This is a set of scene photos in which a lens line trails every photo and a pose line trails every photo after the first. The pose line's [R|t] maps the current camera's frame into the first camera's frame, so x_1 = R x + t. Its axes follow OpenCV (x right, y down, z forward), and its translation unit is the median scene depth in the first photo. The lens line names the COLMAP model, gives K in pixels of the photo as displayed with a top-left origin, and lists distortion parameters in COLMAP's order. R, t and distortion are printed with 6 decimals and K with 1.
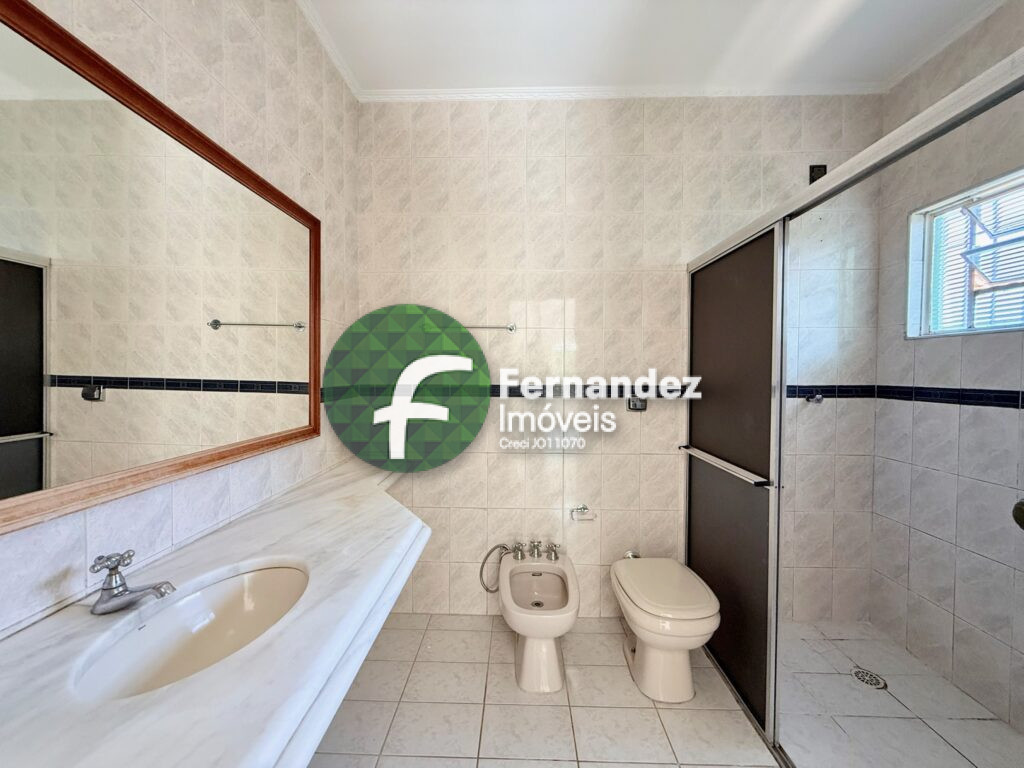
lens RADIAL K [[406.3, 0, 511.1], [0, 406.3, 381.7], [0, 0, 1]] dist [0.001138, -0.000082]
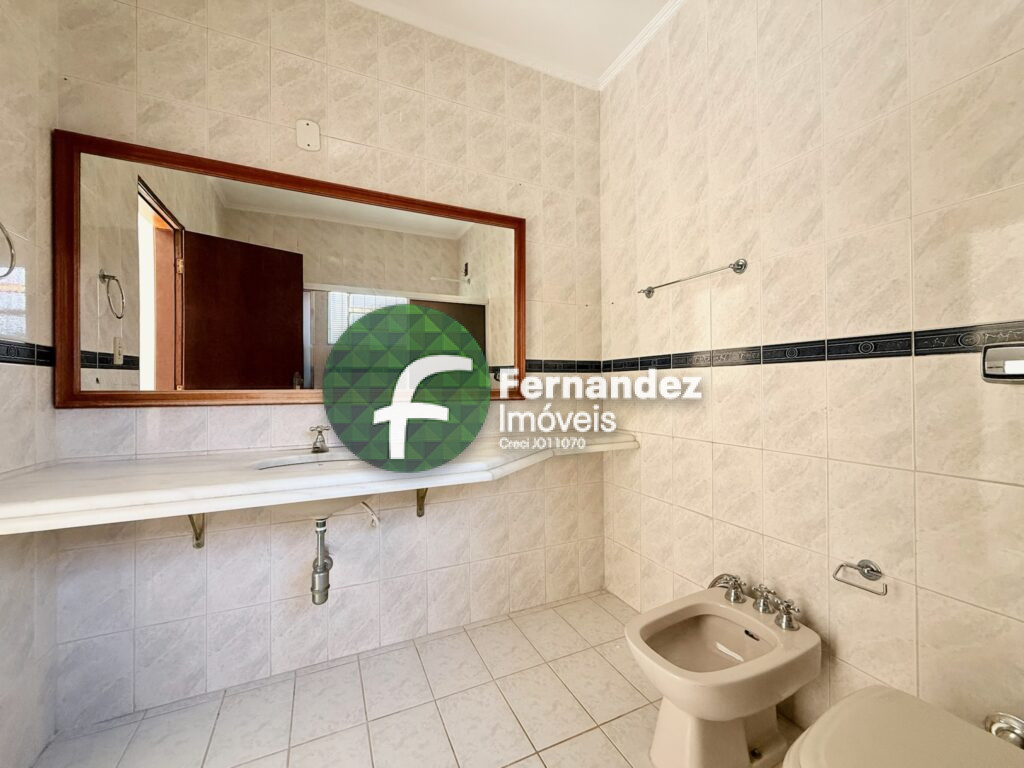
lens RADIAL K [[406.3, 0, 513.9], [0, 406.3, 384.0], [0, 0, 1]] dist [0.001138, -0.000082]
pose [[0.454615, -0.012497, -0.890601, 0.447670], [-0.016075, 0.999624, -0.022232, 0.092839], [0.890543, 0.024423, 0.454243, 0.344415]]
